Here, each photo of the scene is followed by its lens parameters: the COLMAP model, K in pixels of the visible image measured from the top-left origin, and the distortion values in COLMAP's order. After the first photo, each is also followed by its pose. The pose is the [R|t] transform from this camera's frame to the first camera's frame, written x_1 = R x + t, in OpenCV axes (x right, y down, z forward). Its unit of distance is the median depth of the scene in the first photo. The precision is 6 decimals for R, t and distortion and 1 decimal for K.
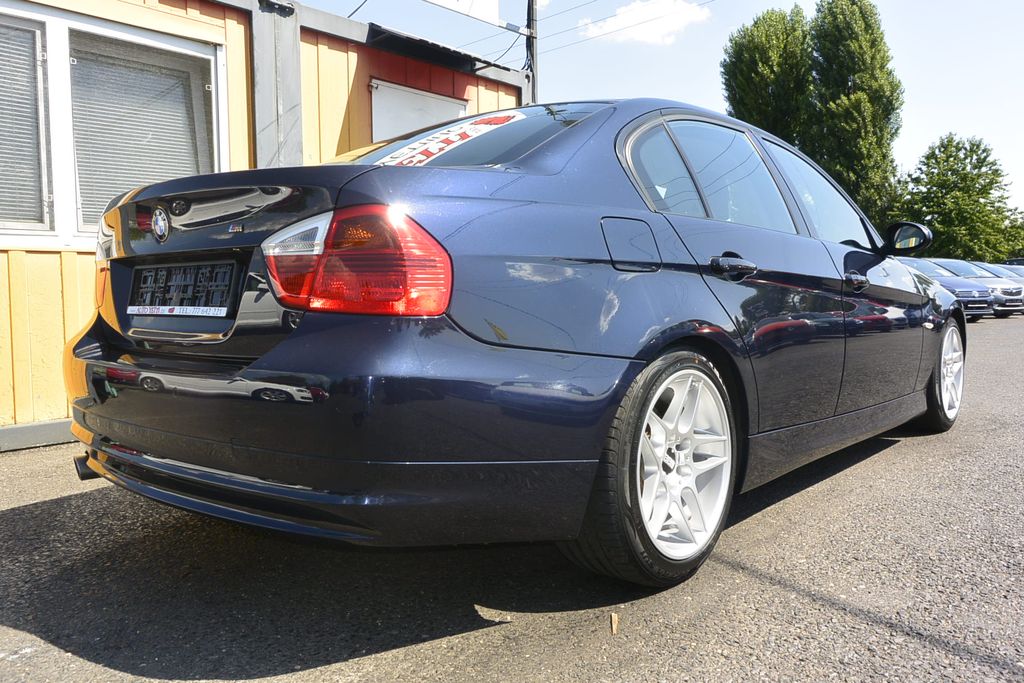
lens RADIAL K [[782.4, 0, 505.7], [0, 782.4, 338.3], [0, 0, 1]] dist [-0.003832, 0.007626]
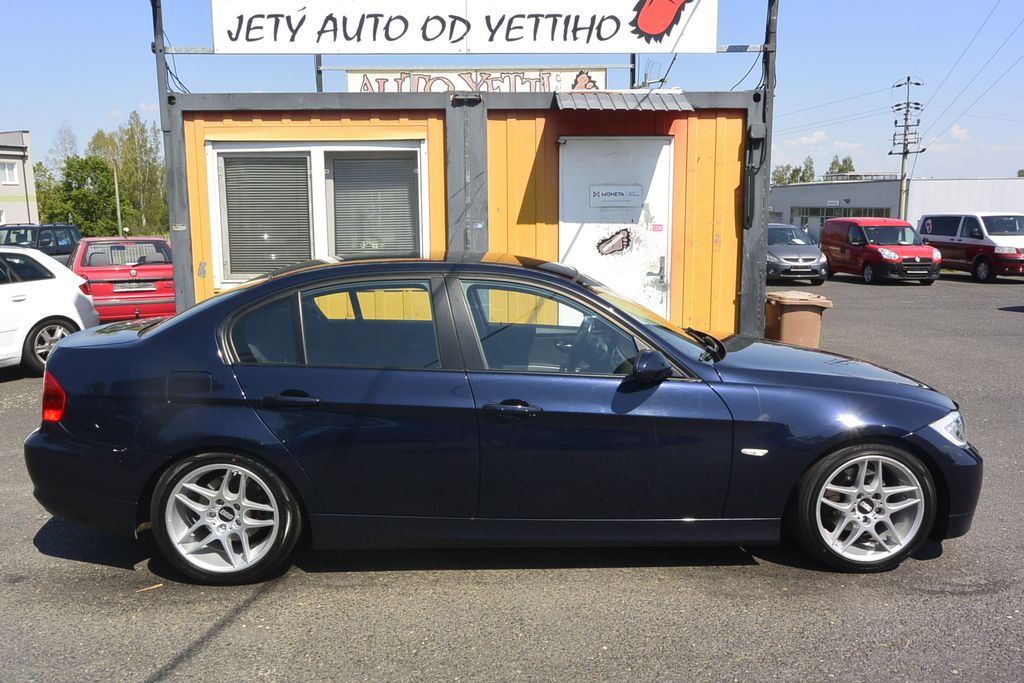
lens RADIAL K [[782.4, 0, 505.7], [0, 782.4, 338.3], [0, 0, 1]] dist [-0.003832, 0.007626]
pose [[0.689450, 0.114151, -0.715282, 1.745265], [-0.045573, 0.992384, 0.114446, -0.428046], [0.722899, -0.046307, 0.689401, 0.294167]]
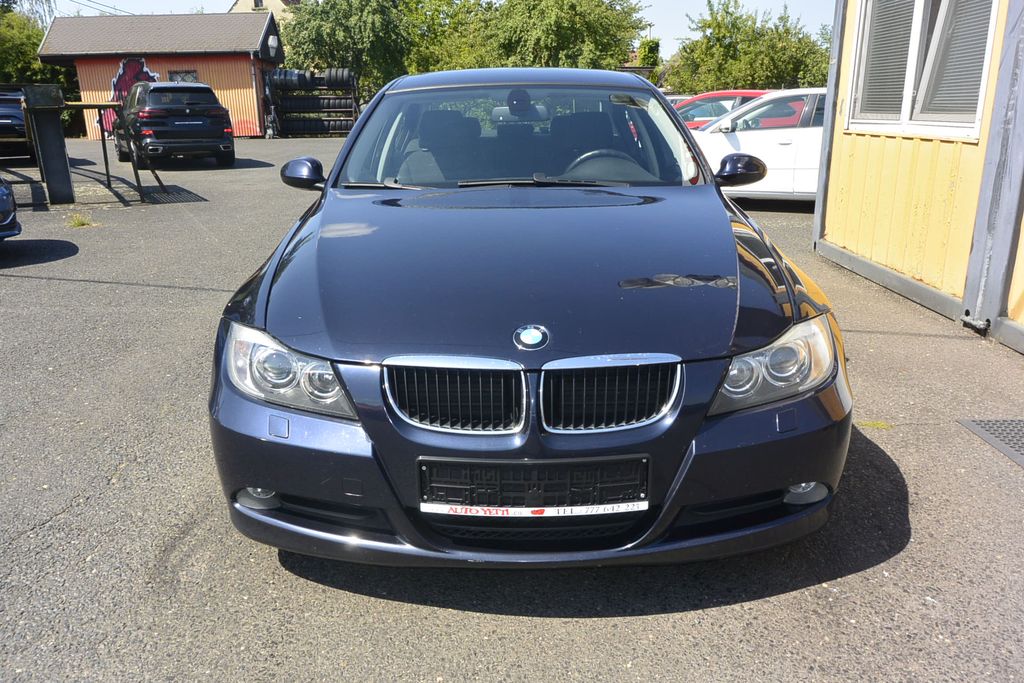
lens RADIAL K [[782.4, 0, 505.7], [0, 782.4, 338.3], [0, 0, 1]] dist [-0.003832, 0.007626]
pose [[-0.742337, 0.210670, -0.636045, 1.596897], [-0.020789, 0.941585, 0.336134, -0.431180], [0.669704, 0.262748, -0.694594, 3.065563]]
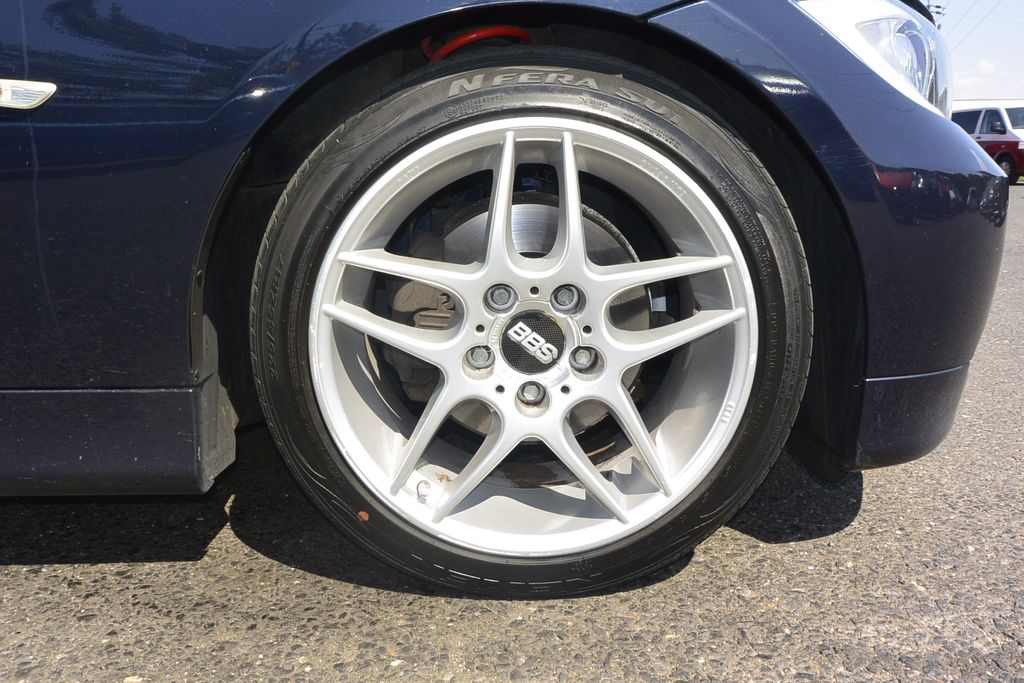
lens RADIAL K [[782.4, 0, 505.7], [0, 782.4, 338.3], [0, 0, 1]] dist [-0.003832, 0.007626]
pose [[0.680420, 0.167429, -0.713440, 1.409445], [-0.039941, 0.980576, 0.192028, 0.004997], [0.731733, -0.102164, 0.673891, 1.701427]]
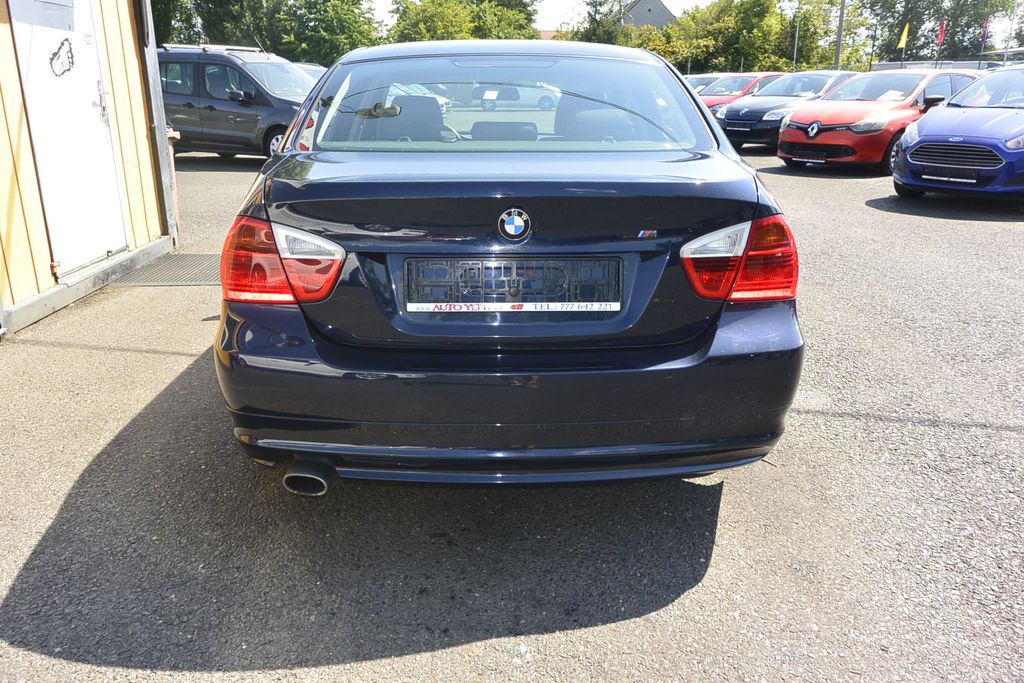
lens RADIAL K [[782.4, 0, 505.7], [0, 782.4, 338.3], [0, 0, 1]] dist [-0.003832, 0.007626]
pose [[0.724683, -0.199943, 0.659437, -1.019840], [0.031003, 0.965470, 0.258662, -0.236162], [-0.688385, -0.167003, 0.705859, 0.269232]]
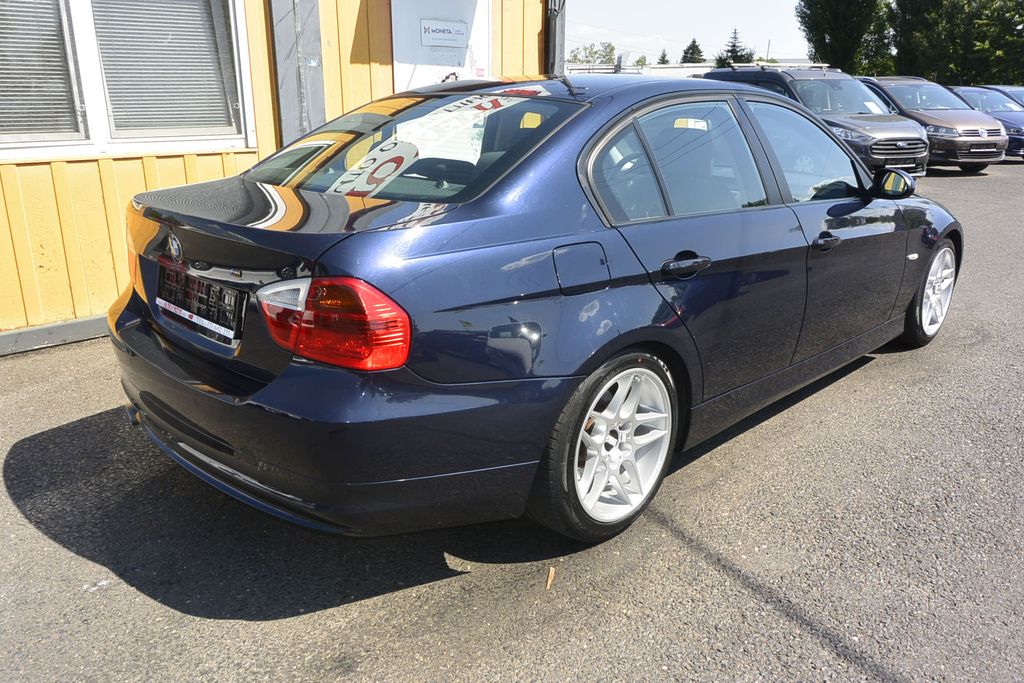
lens RADIAL K [[782.4, 0, 505.7], [0, 782.4, 338.3], [0, 0, 1]] dist [-0.003832, 0.007626]
pose [[0.998019, 0.028795, -0.055939, 0.109030], [-0.014598, 0.970835, 0.239302, -0.271706], [0.061198, -0.238012, 0.969332, -0.121838]]
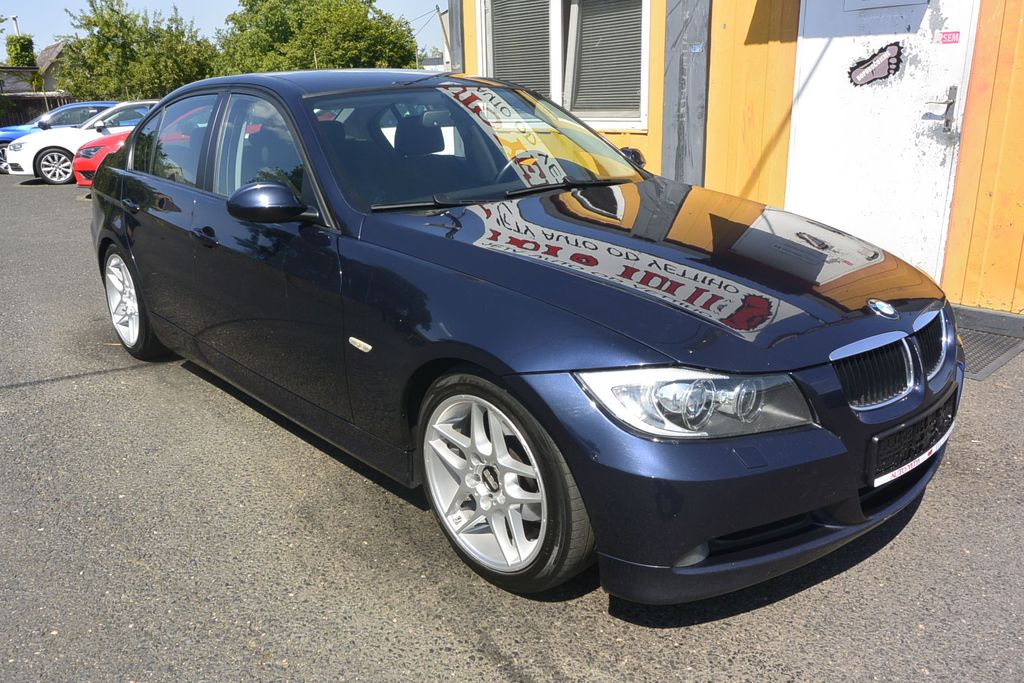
lens RADIAL K [[778.6, 0, 512.0], [0, 778.6, 341.5], [0, 0, 1]] dist [-0.000667, 0.005979]
pose [[-0.087973, 0.312100, -0.945967, 2.006021], [-0.035117, 0.948087, 0.316065, -0.395581], [0.995504, 0.061025, -0.072446, 2.084060]]
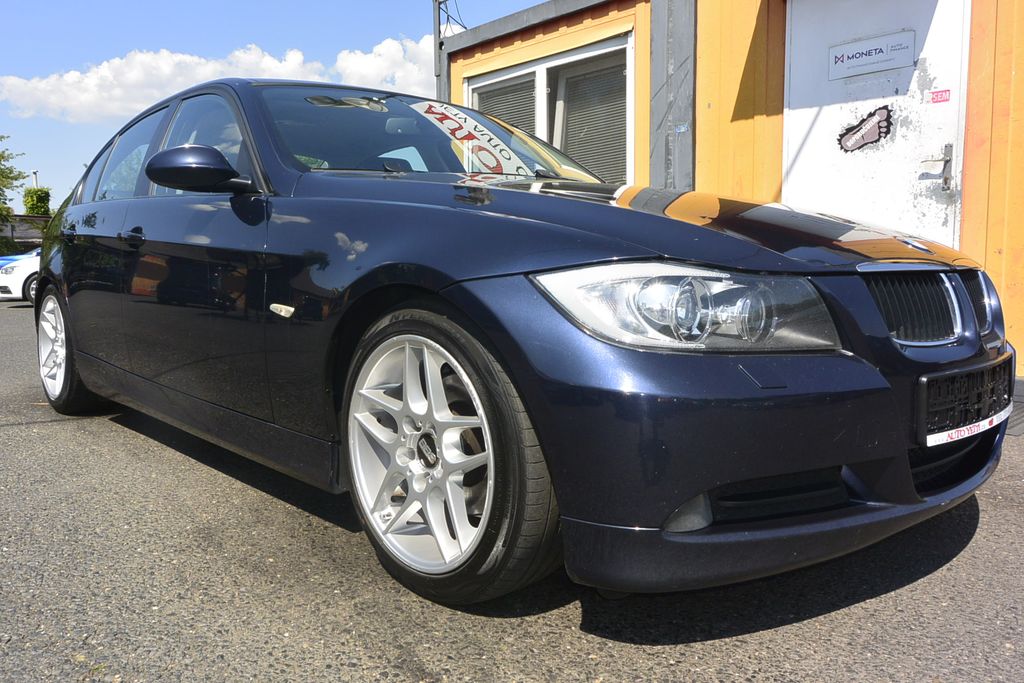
lens RADIAL K [[778.6, 0, 512.0], [0, 778.6, 341.5], [0, 0, 1]] dist [-0.000667, 0.005979]
pose [[-0.084531, 0.112811, -0.990014, 1.864337], [-0.050606, 0.991802, 0.117335, -0.114685], [0.995135, 0.060019, -0.078129, 2.132392]]
